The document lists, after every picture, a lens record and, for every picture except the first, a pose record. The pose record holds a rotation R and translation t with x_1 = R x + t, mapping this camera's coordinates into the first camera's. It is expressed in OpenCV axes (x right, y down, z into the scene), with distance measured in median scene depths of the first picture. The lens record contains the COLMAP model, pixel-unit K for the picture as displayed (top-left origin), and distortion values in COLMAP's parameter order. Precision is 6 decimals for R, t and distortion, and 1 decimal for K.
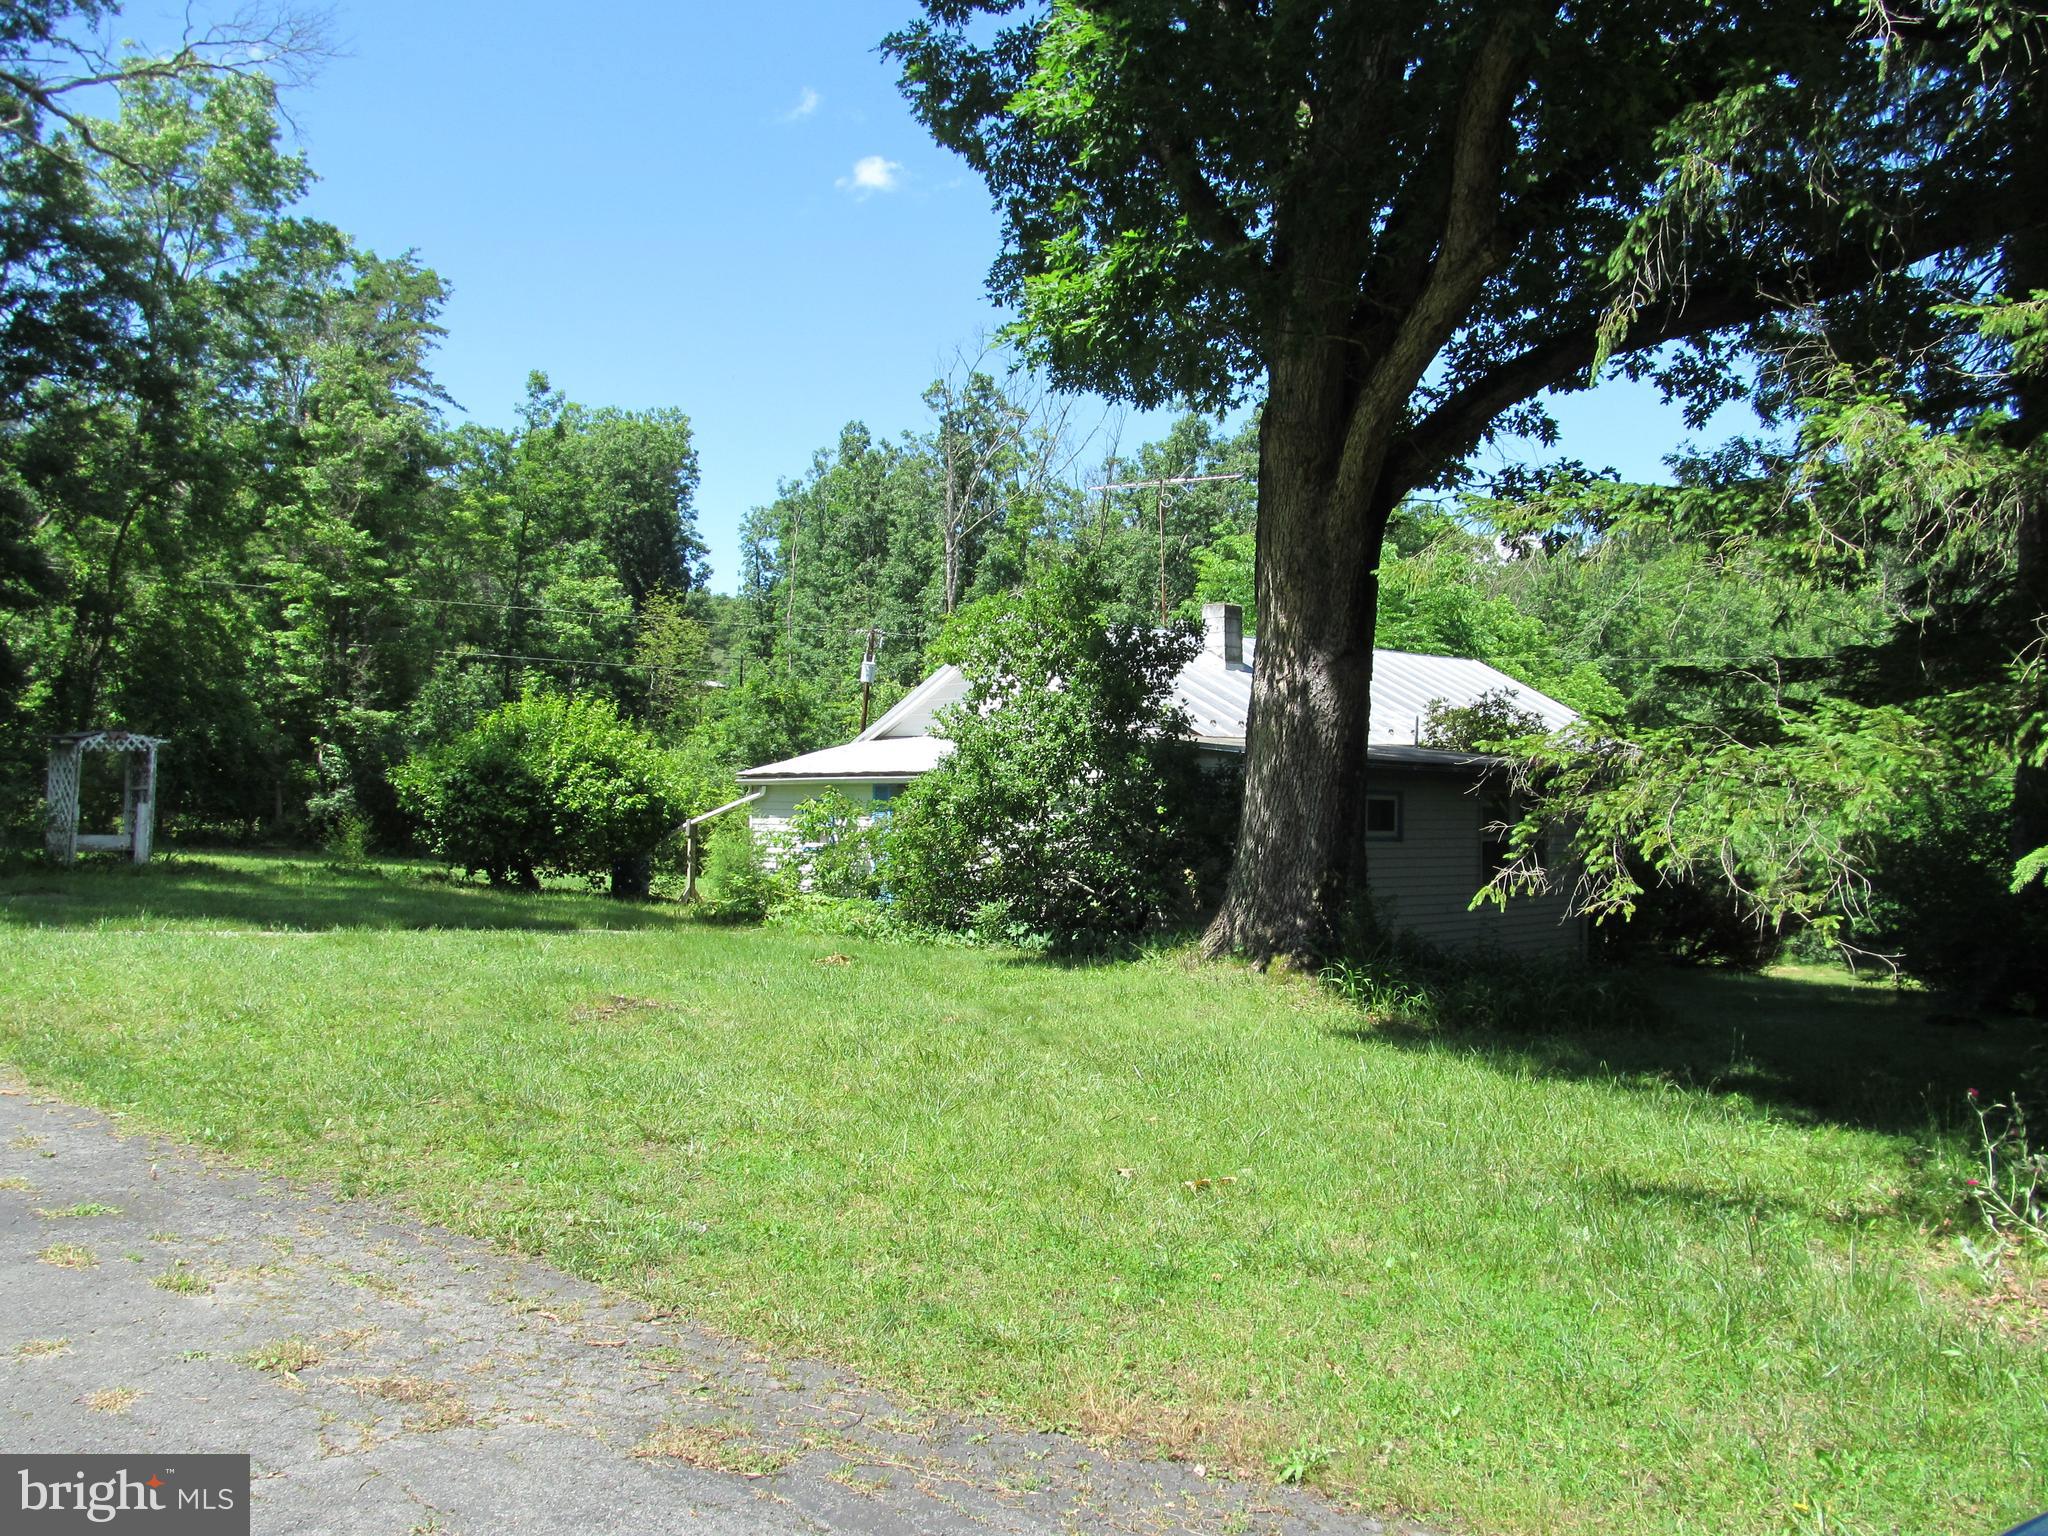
lens RADIAL K [[1744.2, 0, 1013.3], [0, 1744.2, 775.8], [0, 0, 1]] dist [-0.061109, 0.038303]
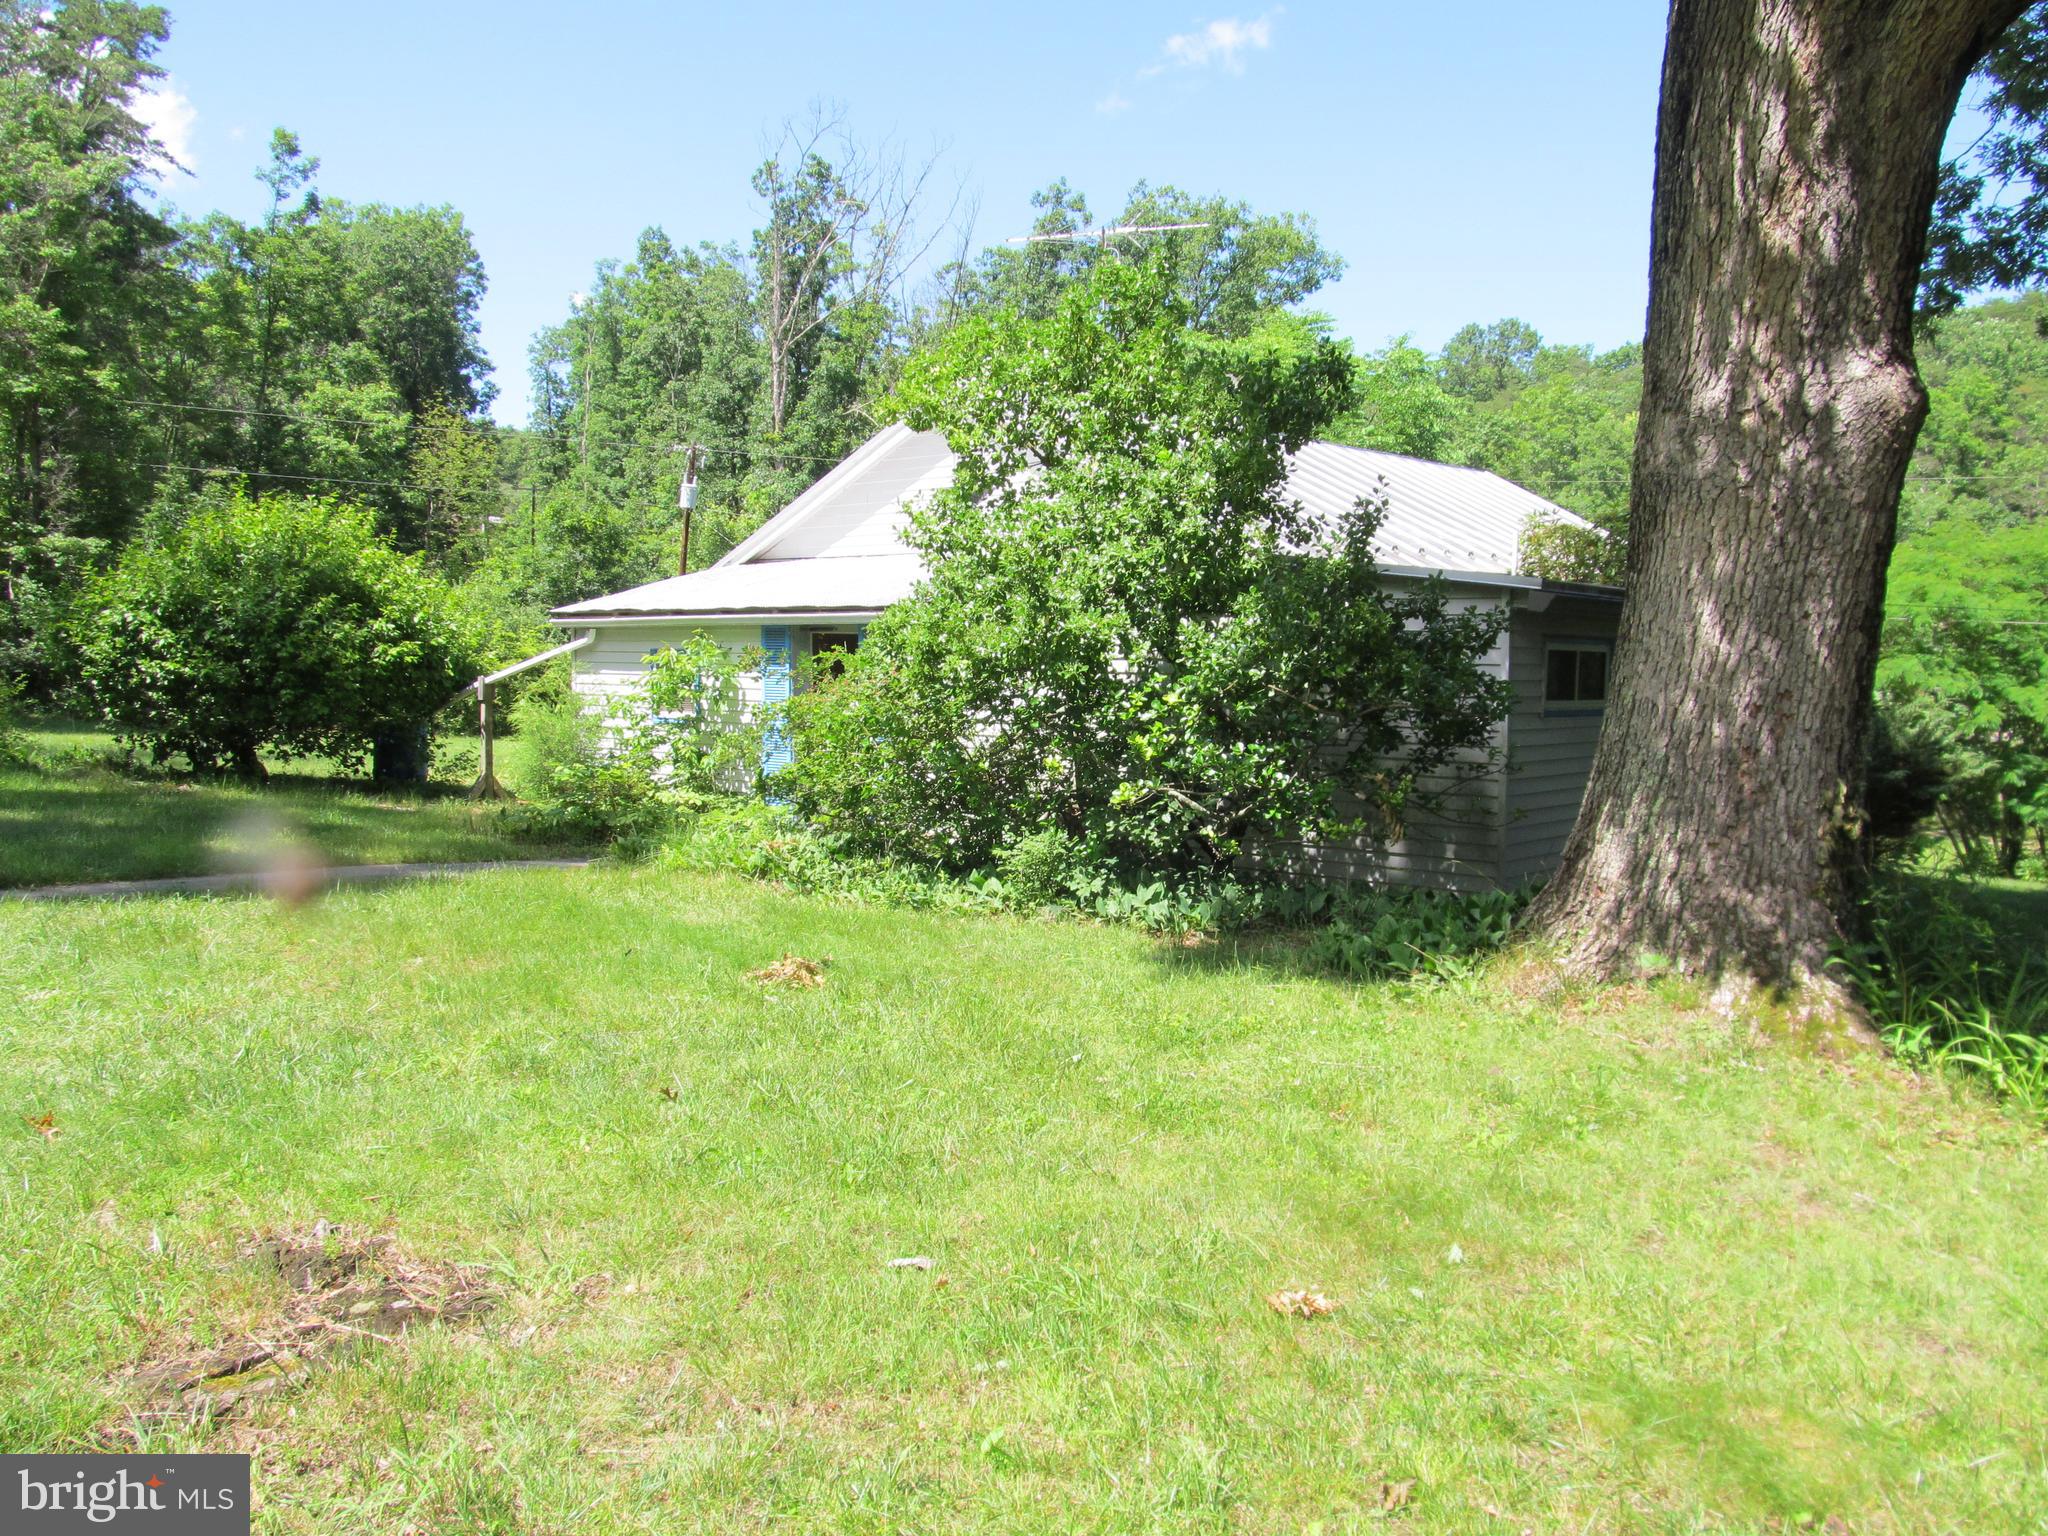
lens RADIAL K [[1744.2, 0, 1028.8], [0, 1744.2, 753.1], [0, 0, 1]] dist [-0.061109, 0.038303]
pose [[0.992453, -0.009194, 0.122279, -0.025059], [-0.000285, 0.997009, 0.077280, 0.000743], [-0.122624, -0.076732, 0.989483, 0.130345]]
